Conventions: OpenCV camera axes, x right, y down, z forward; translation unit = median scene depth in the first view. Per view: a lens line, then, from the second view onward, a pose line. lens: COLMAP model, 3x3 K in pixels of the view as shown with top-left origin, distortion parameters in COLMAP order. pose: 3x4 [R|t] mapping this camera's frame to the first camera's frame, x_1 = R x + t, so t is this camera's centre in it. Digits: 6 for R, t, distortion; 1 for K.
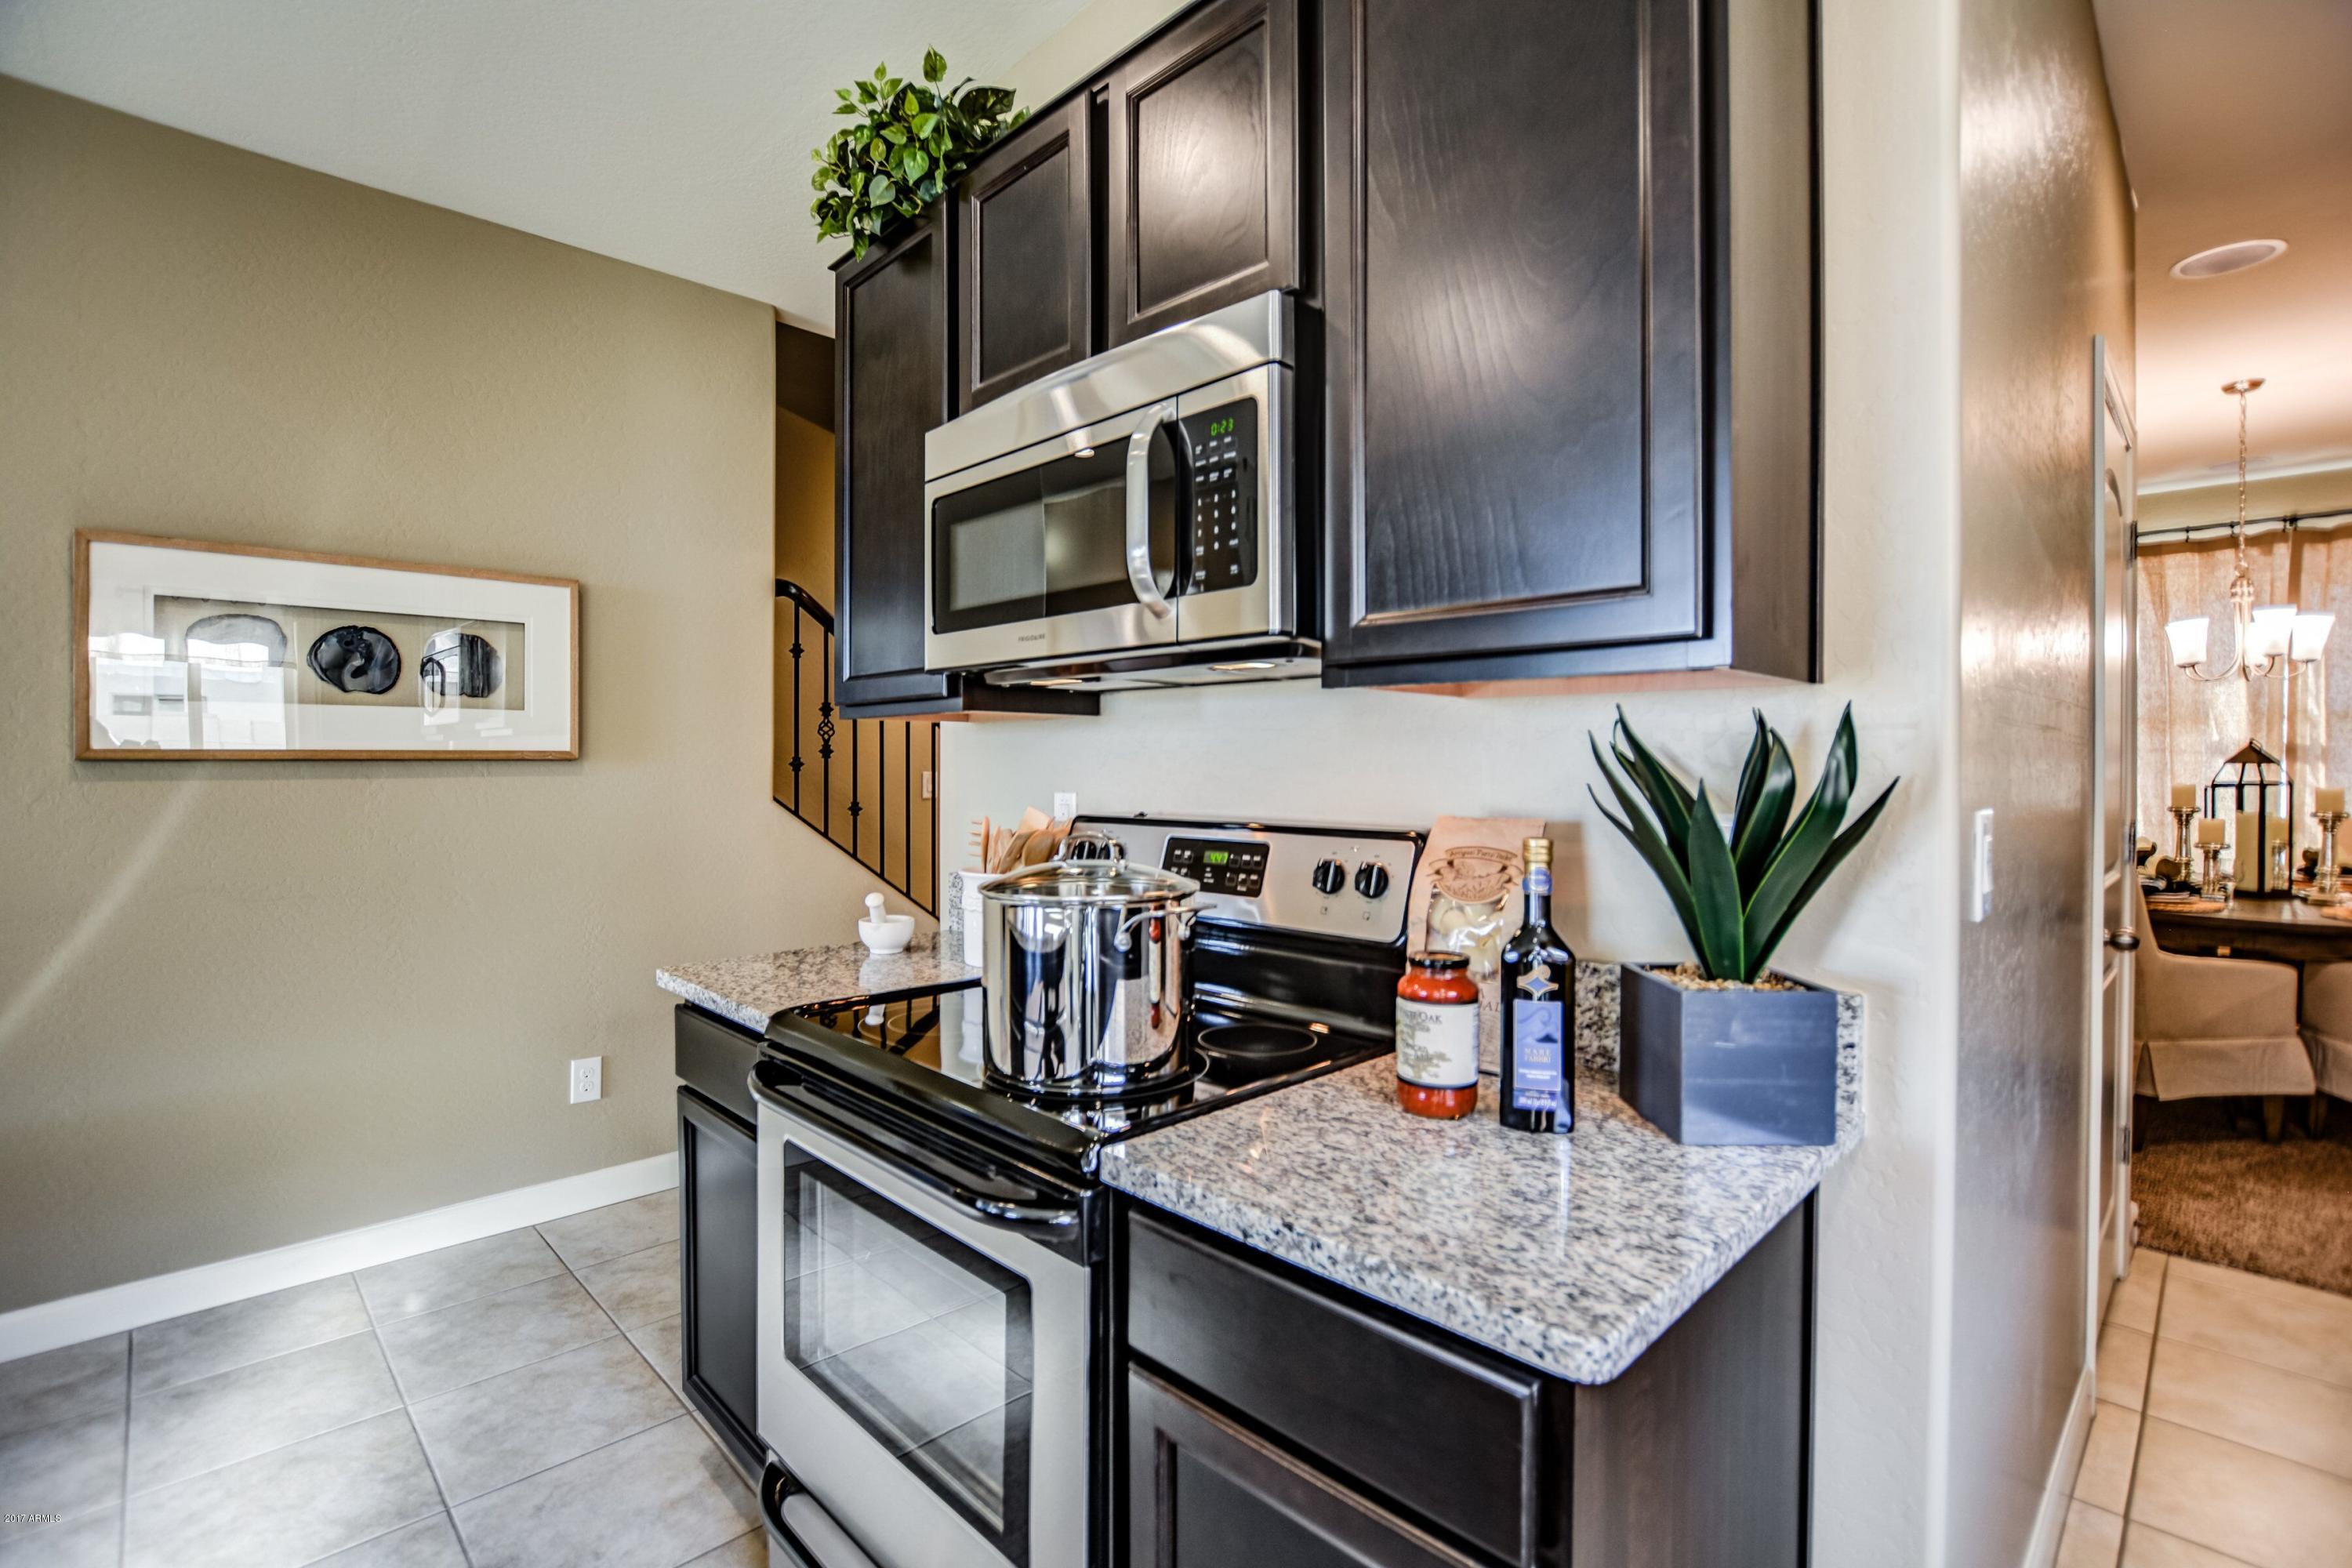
lens RADIAL K [[1067.5, 0, 1173.3], [0, 1067.5, 763.8], [0, 0, 1]] dist [-0.012565, 0.000532]
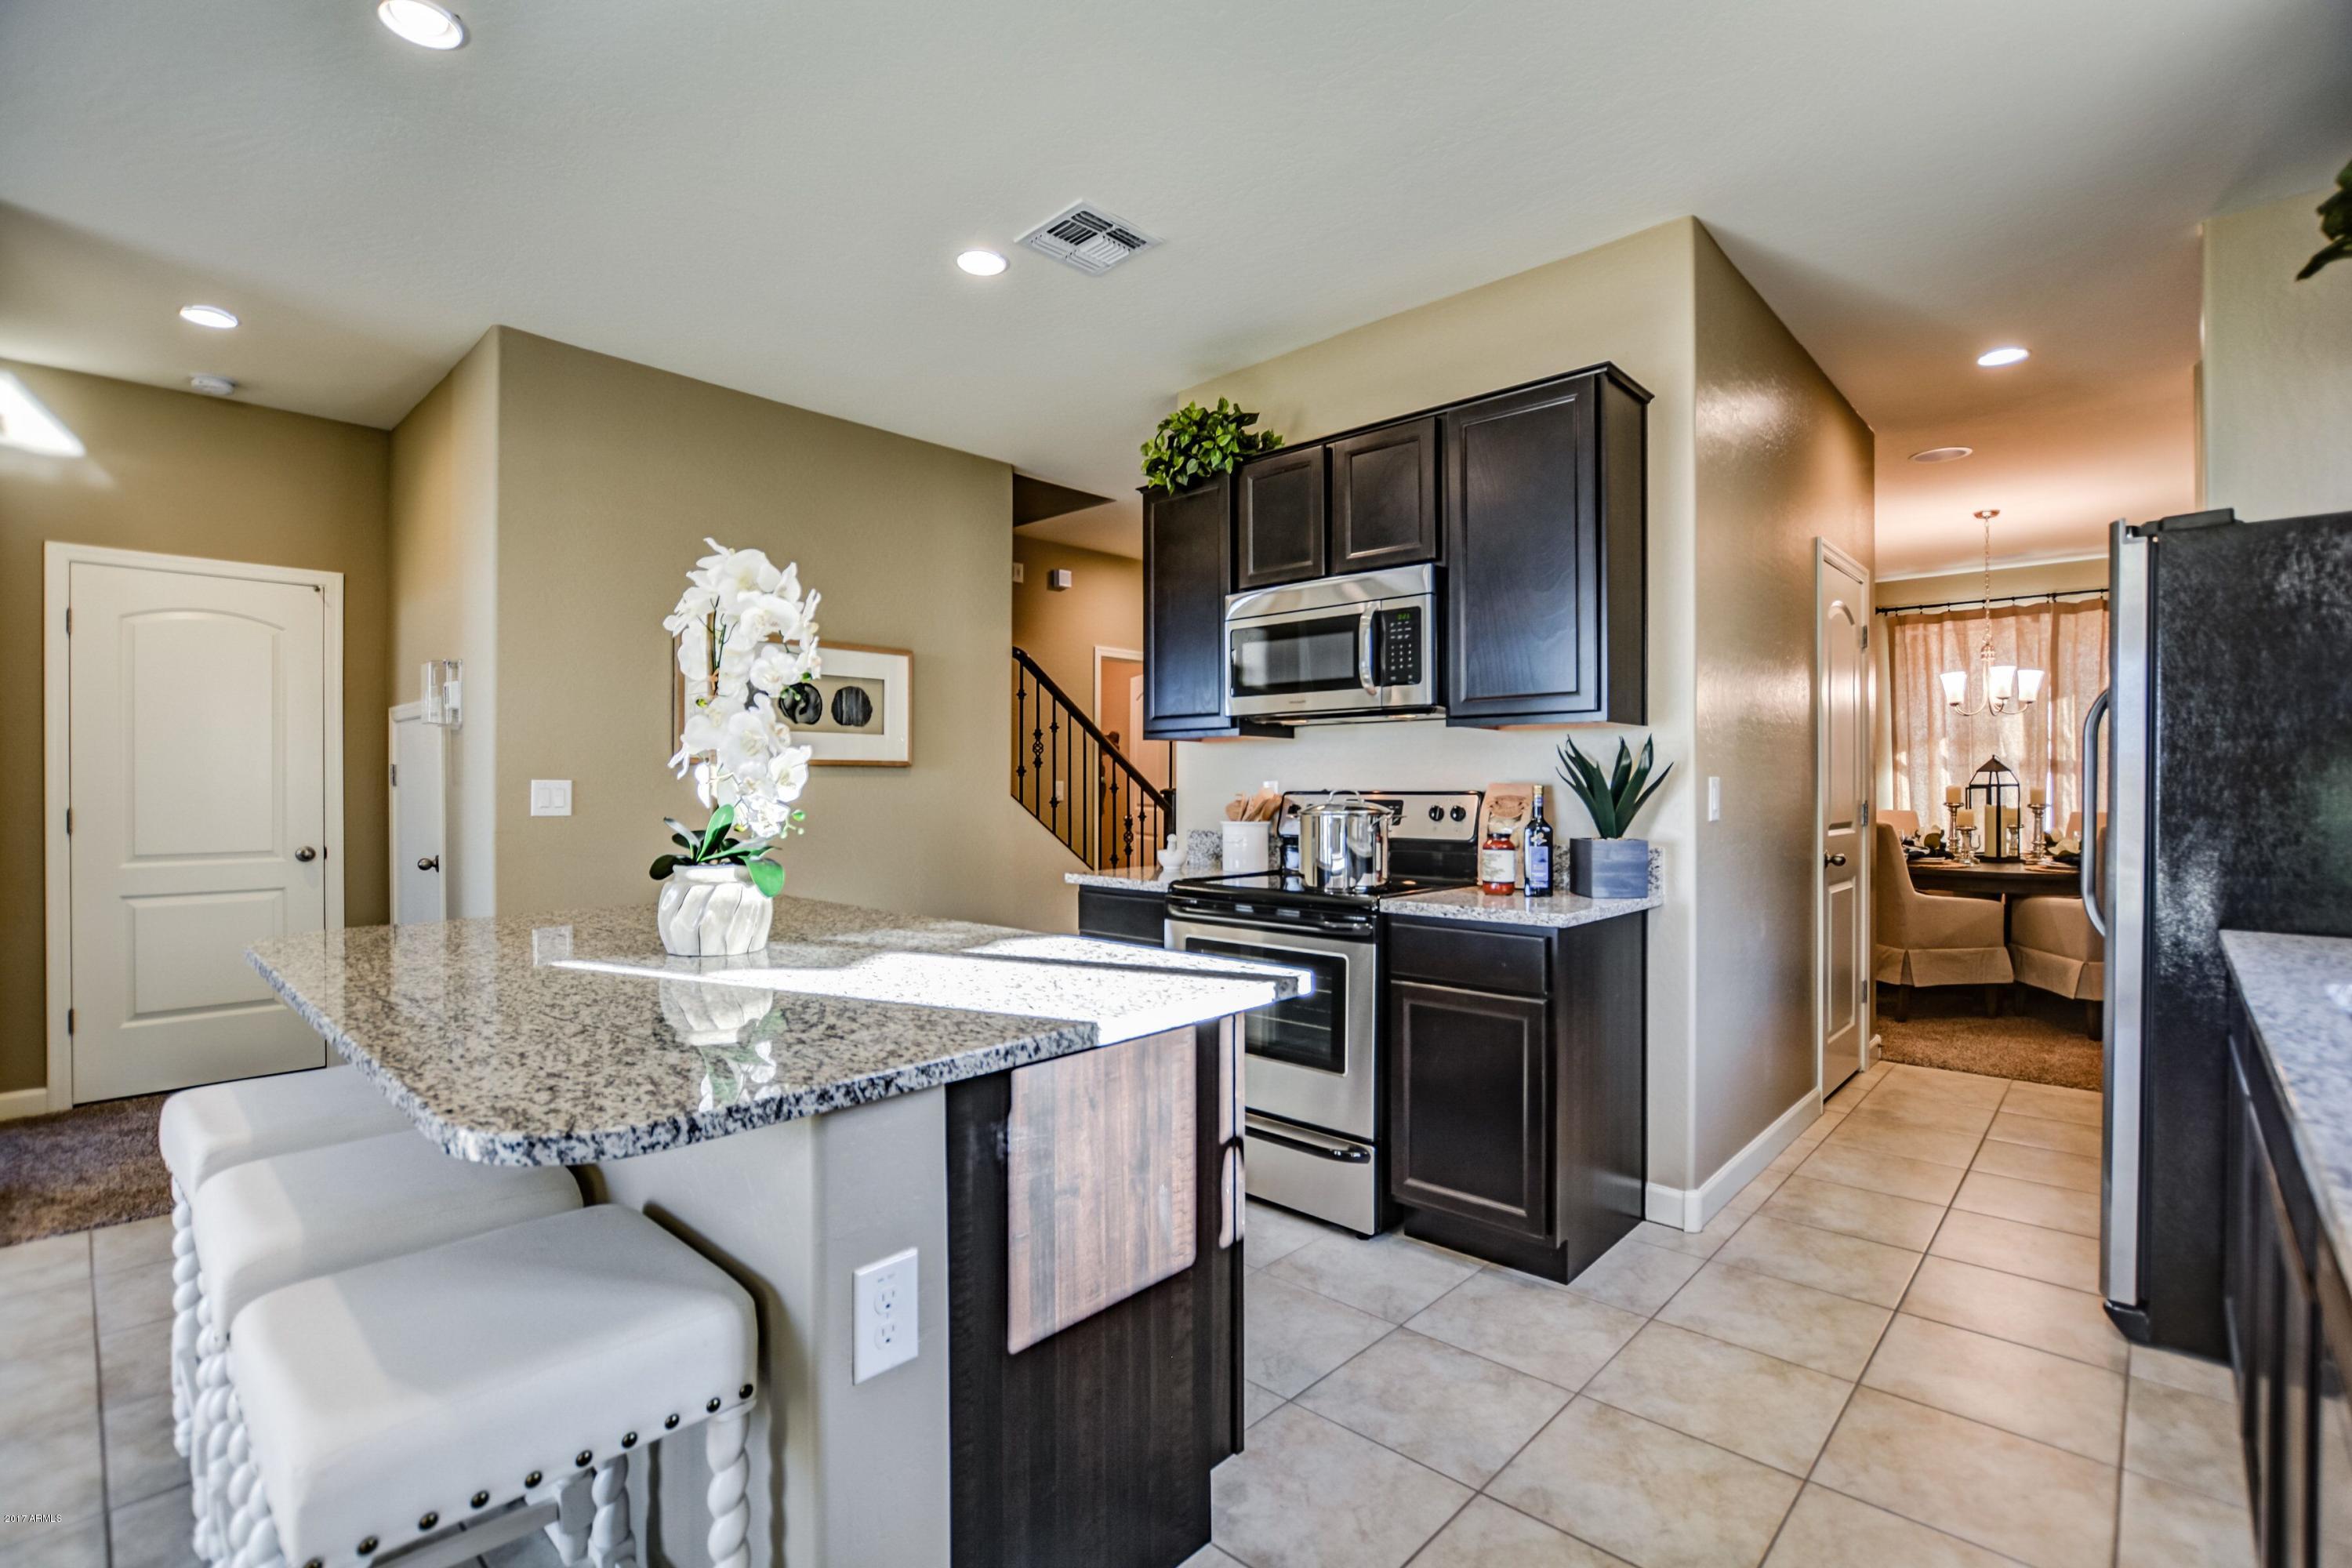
lens RADIAL K [[1050.6, 0, 1180.4], [0, 1050.6, 776.5], [0, 0, 1]] dist [-0.016495, -0.000215]
pose [[0.999187, -0.000999, 0.040296, -0.431092], [0.001385, 0.999953, -0.009547, 0.049078], [-0.040285, 0.009595, 0.999142, -1.035657]]
